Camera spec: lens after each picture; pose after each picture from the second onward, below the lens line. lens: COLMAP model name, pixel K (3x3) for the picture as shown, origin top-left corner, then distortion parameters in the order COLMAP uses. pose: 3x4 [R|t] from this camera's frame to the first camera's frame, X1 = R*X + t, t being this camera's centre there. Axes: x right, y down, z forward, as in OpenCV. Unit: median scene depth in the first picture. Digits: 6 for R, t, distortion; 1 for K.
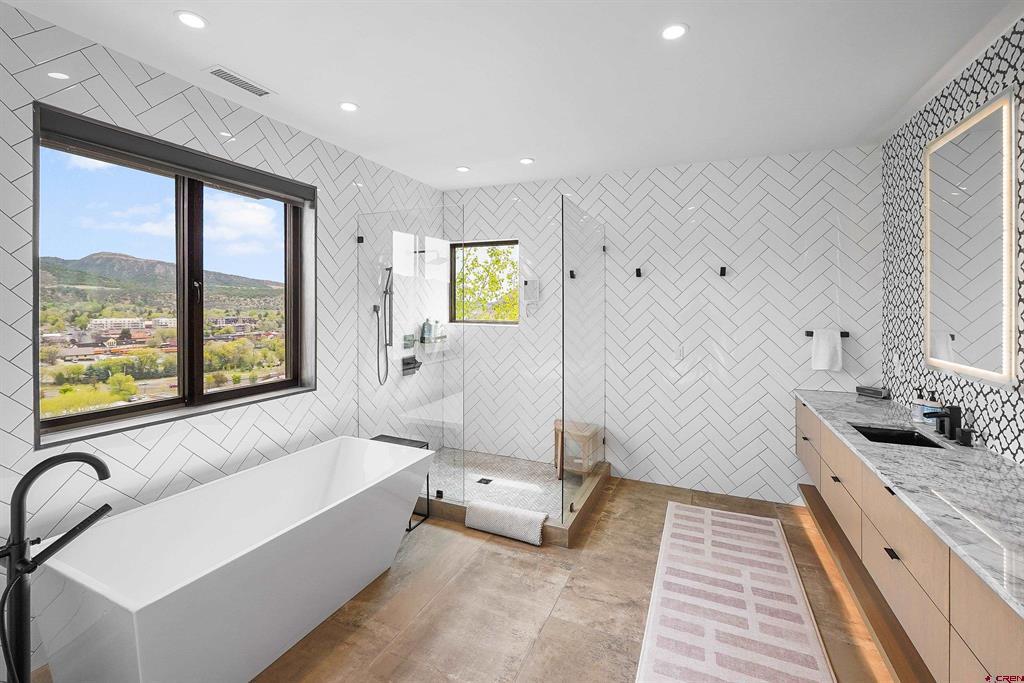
lens RADIAL K [[450.1, 0, 523.4], [0, 450.1, 304.6], [0, 0, 1]] dist [-0.011581, 0.002578]
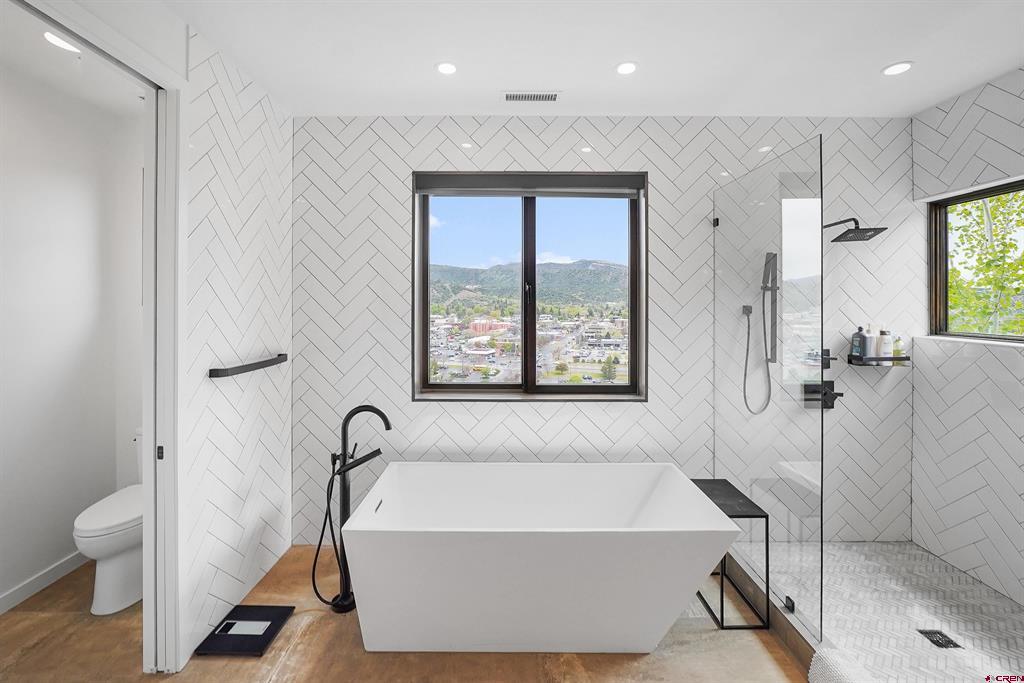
lens RADIAL K [[461.4, 0, 512.5], [0, 461.4, 304.0], [0, 0, 1]] dist [-0.002893, -0.000020]
pose [[0.379010, -0.002668, -0.925389, 0.274785], [0.002341, 0.999995, -0.001925, -0.000809], [0.925390, -0.001437, 0.379015, 0.406237]]
